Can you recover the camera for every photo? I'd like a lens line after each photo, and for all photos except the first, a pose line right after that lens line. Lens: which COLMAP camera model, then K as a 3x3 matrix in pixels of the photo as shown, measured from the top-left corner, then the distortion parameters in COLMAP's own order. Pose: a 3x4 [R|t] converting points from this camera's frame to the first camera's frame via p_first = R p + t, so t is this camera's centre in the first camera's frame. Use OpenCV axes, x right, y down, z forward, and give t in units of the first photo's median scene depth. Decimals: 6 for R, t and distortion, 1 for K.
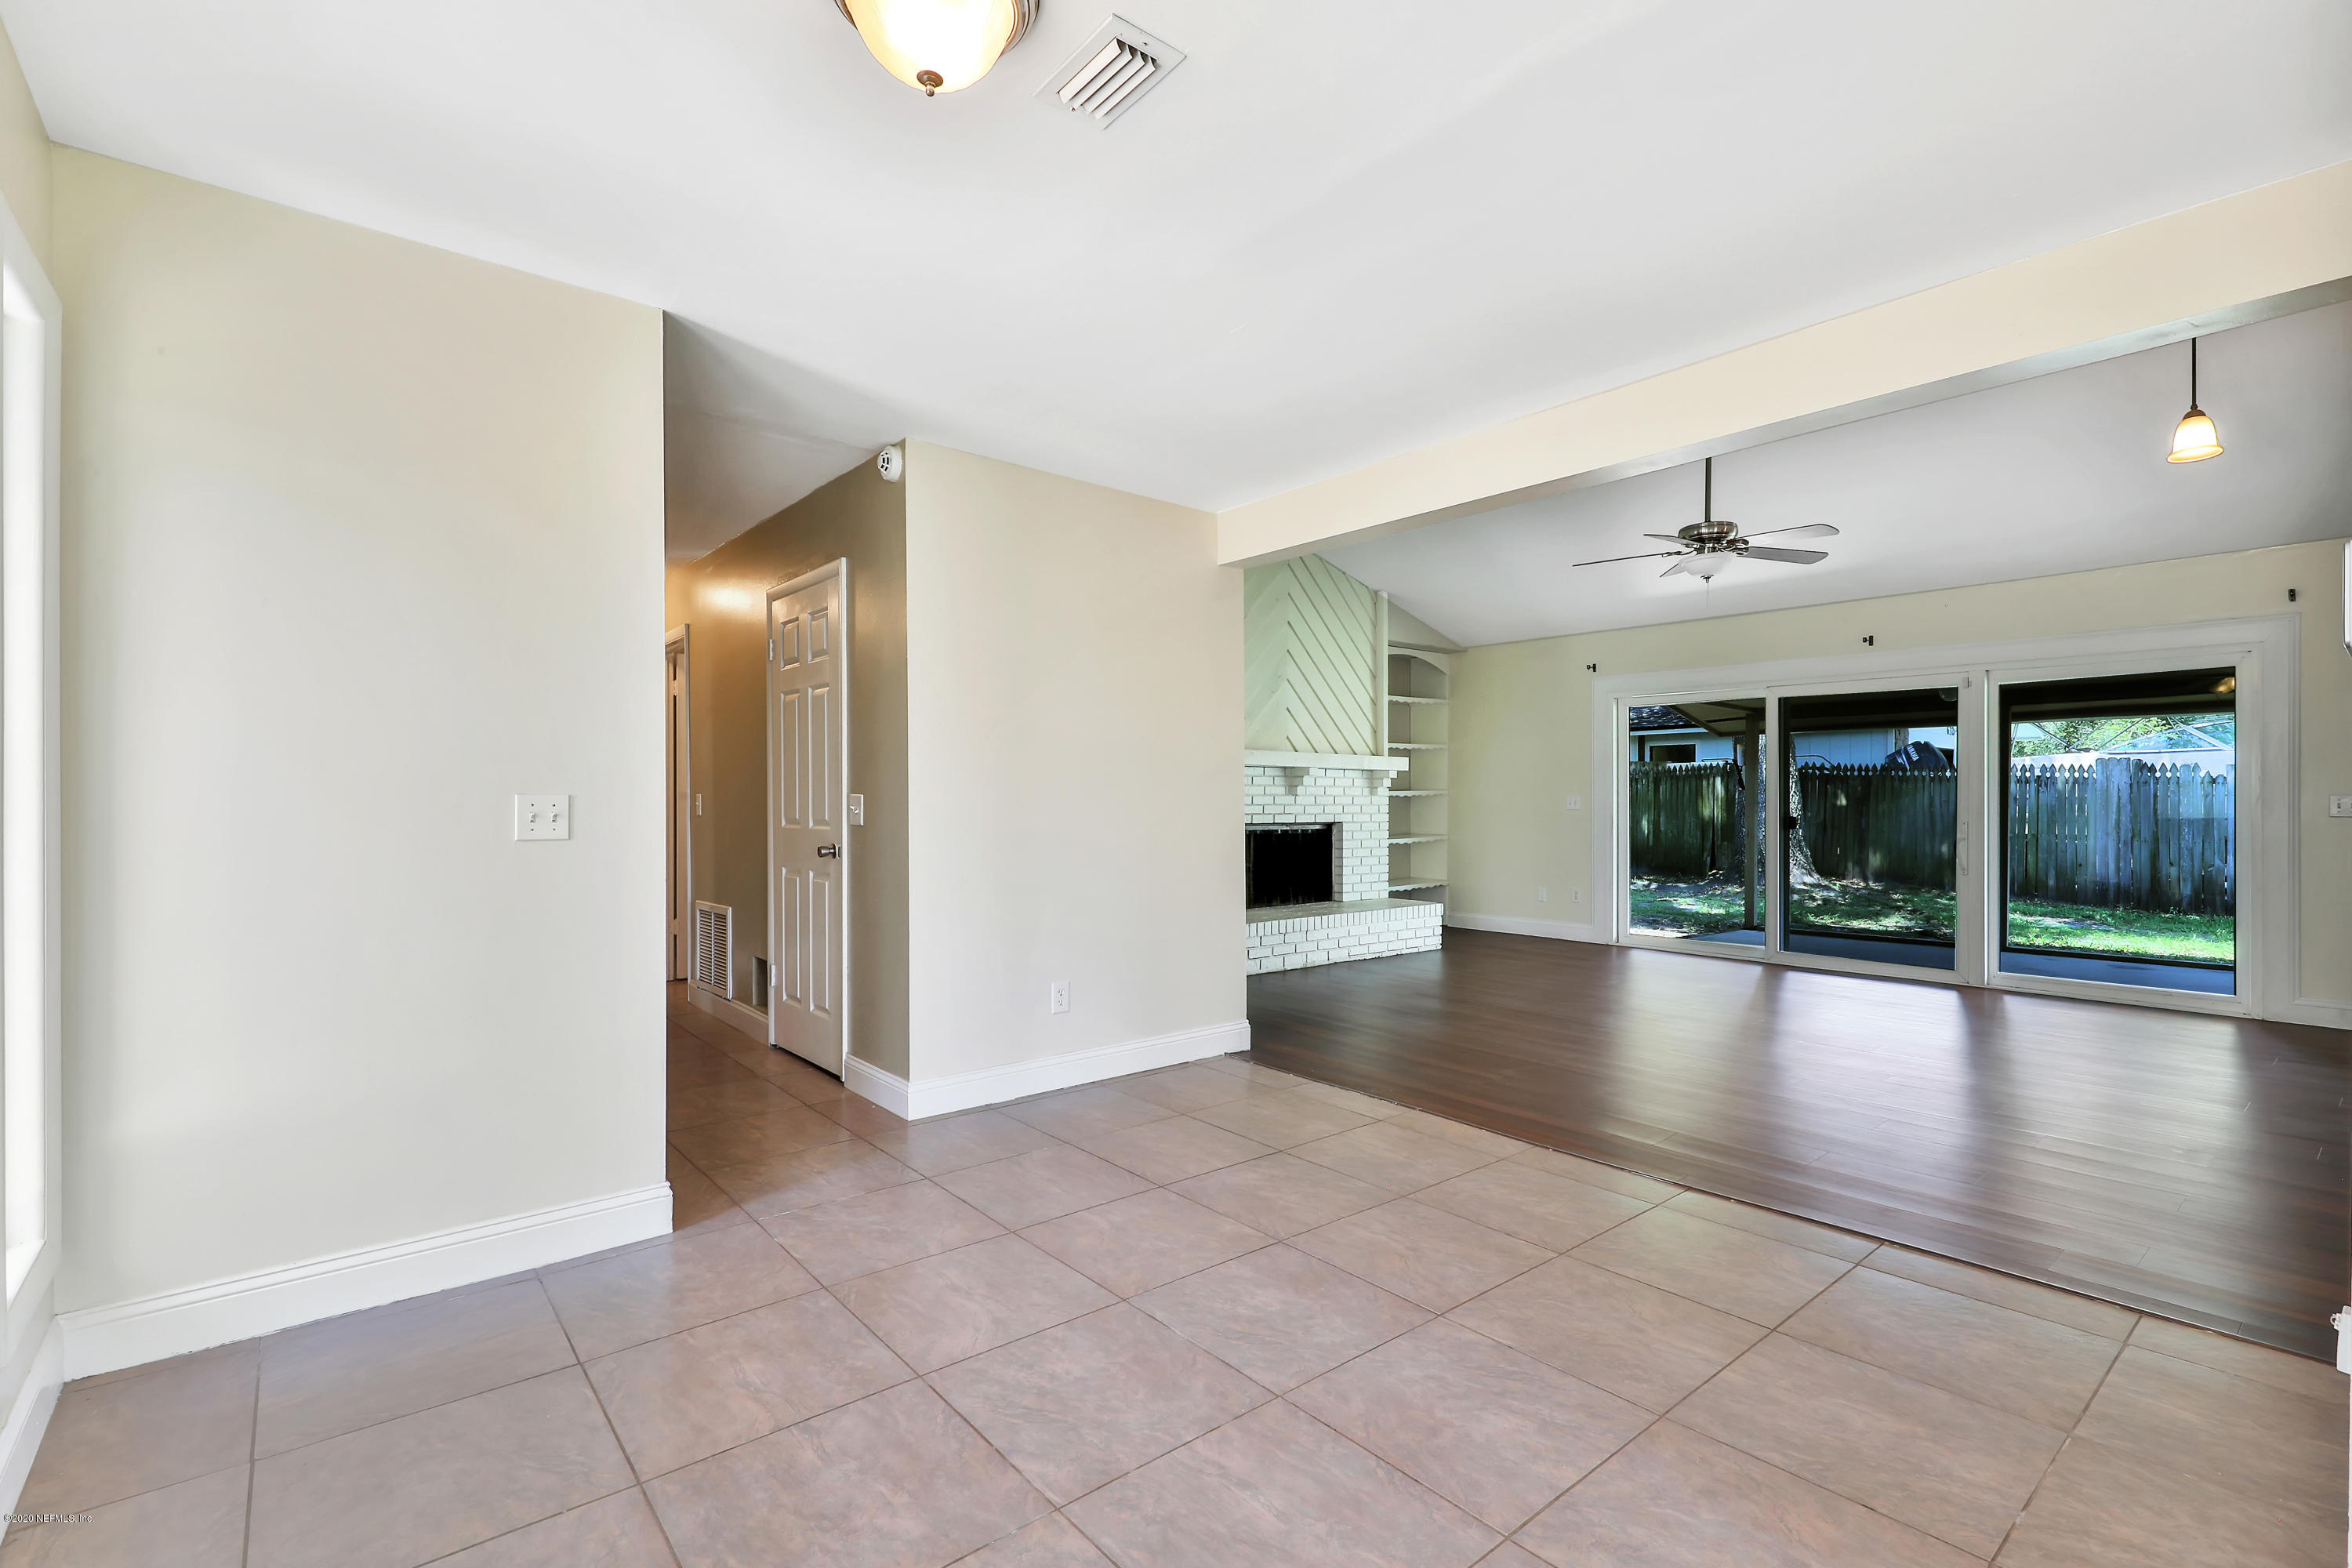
lens RADIAL K [[1040.6, 0, 1180.2], [0, 1040.6, 794.6], [0, 0, 1]] dist [0.002302, 0.000397]
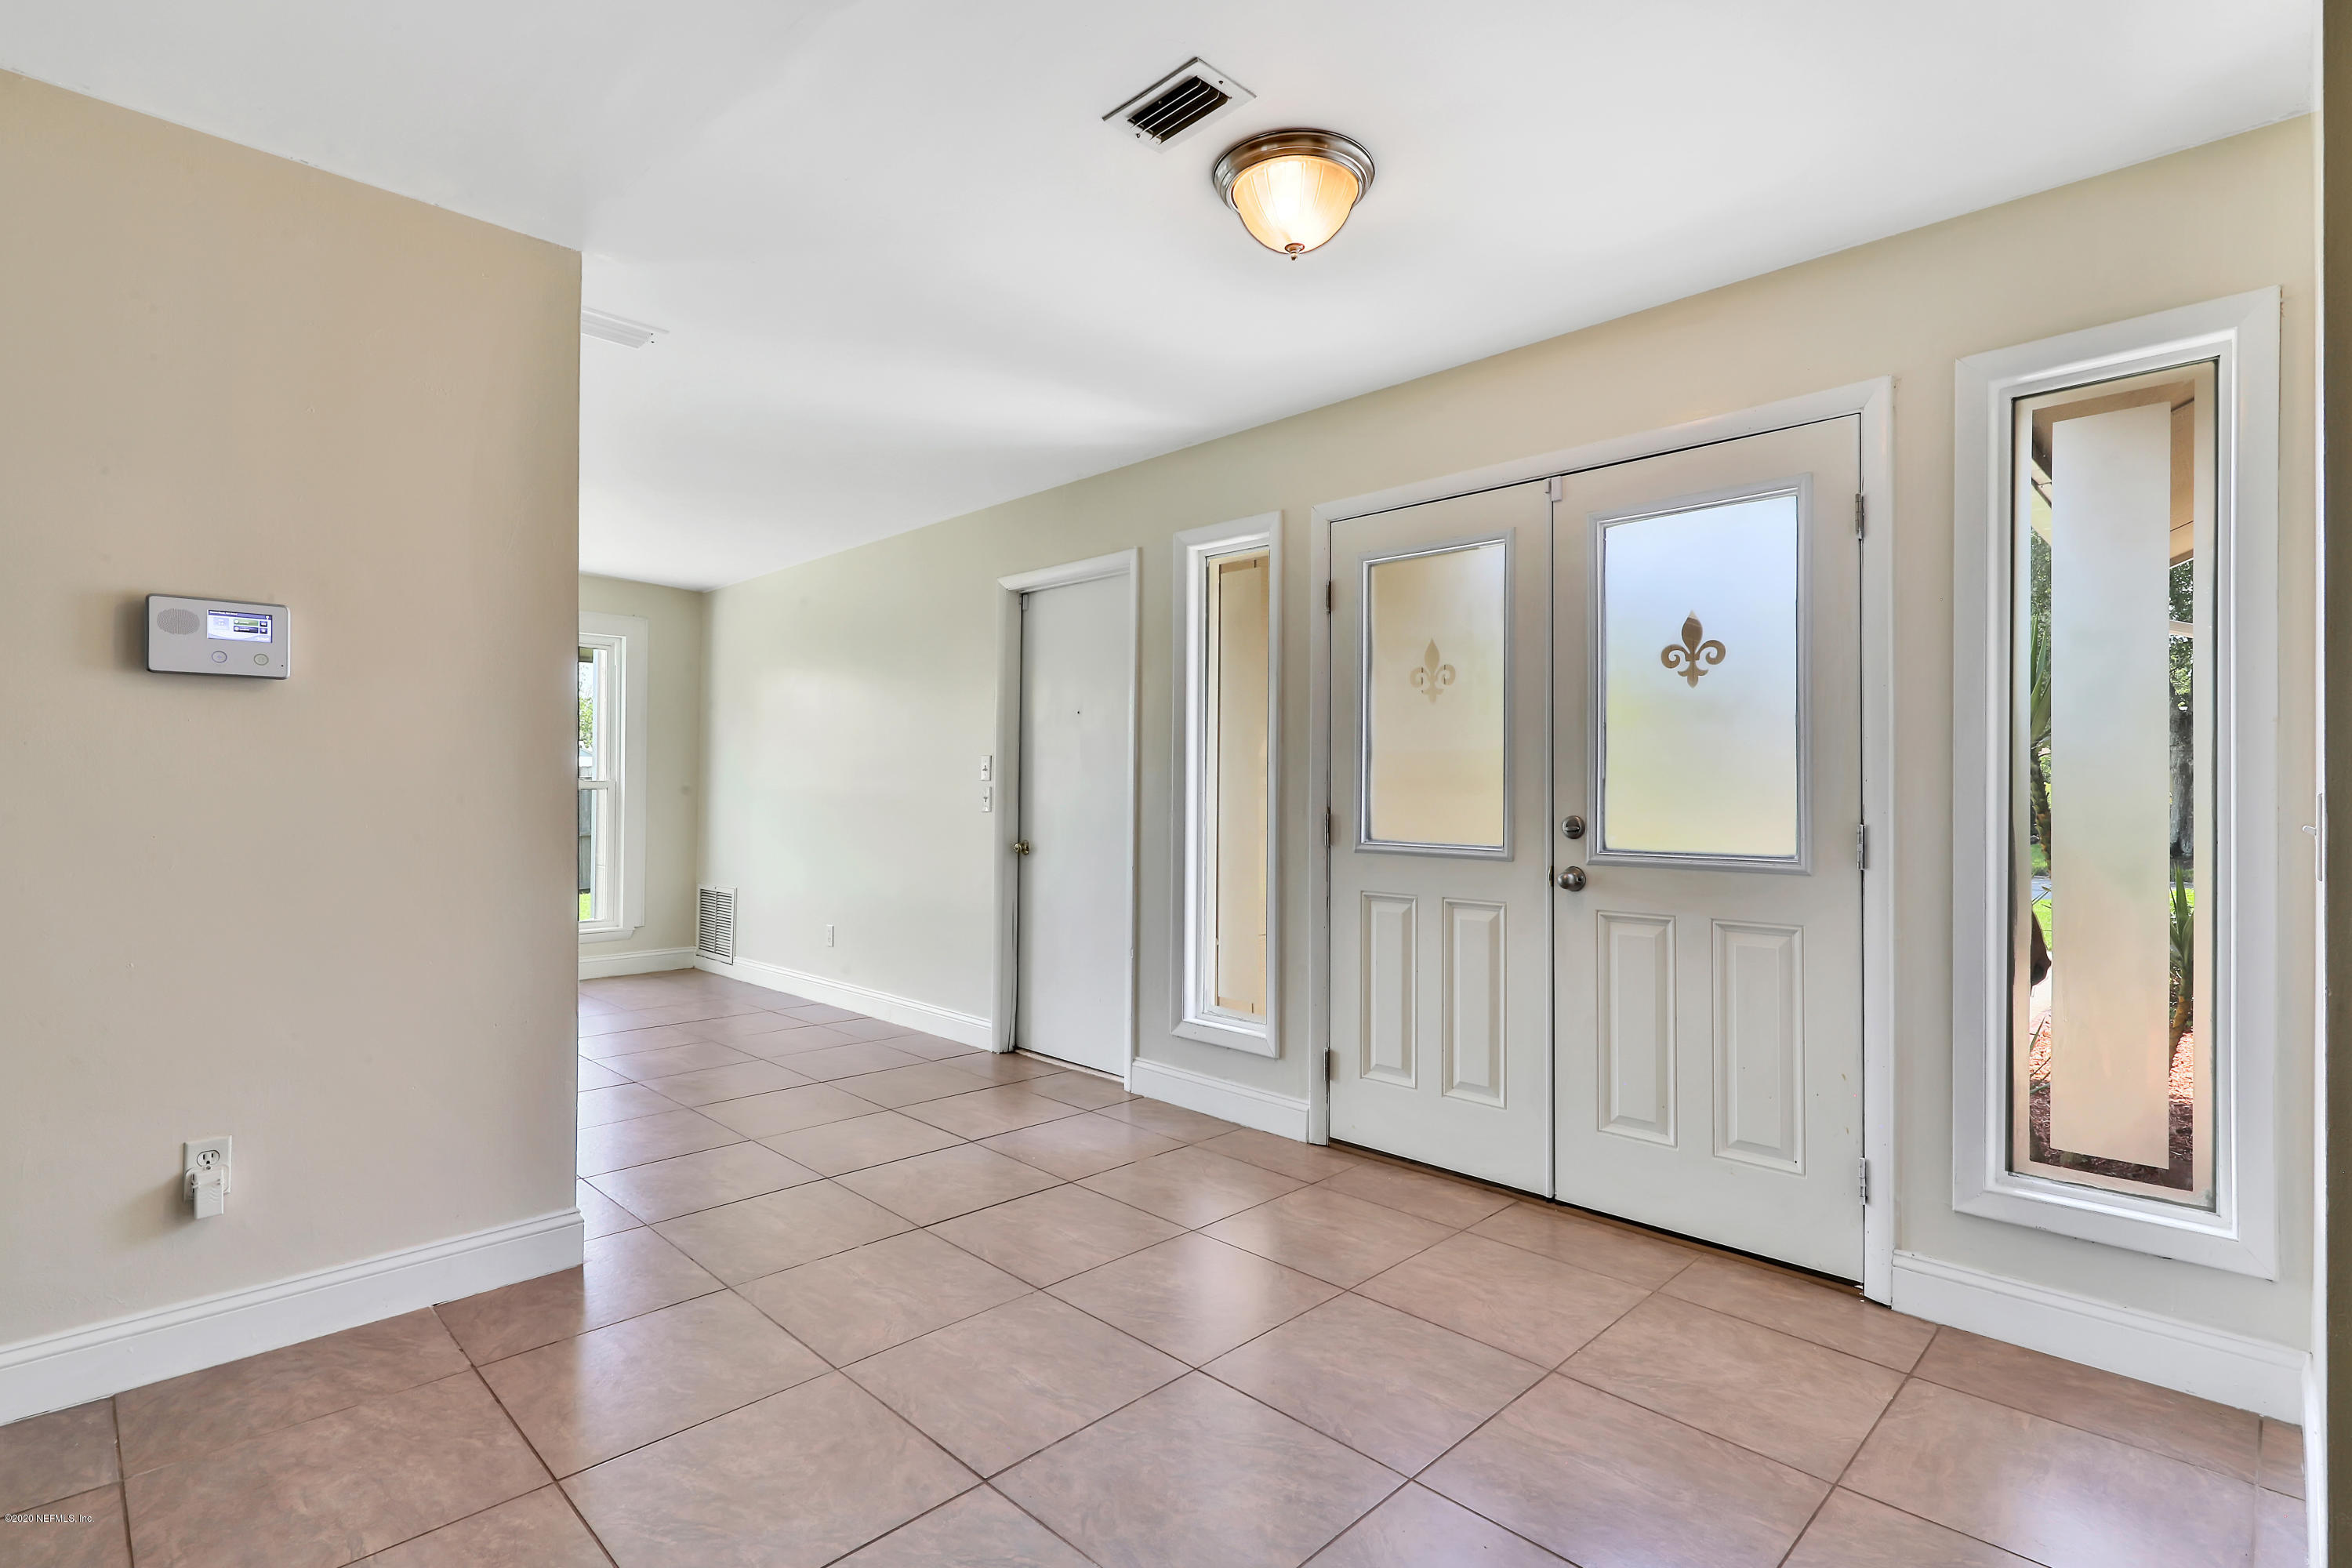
lens RADIAL K [[1115.1, 0, 1176.0], [0, 1115.1, 784.0], [0, 0, 1]] dist [0.000644, 0.000212]
pose [[-0.995518, -0.006238, -0.094368, 0.007132], [-0.005257, 0.999930, -0.010643, 0.002308], [0.094428, -0.010099, -0.995480, 0.485816]]
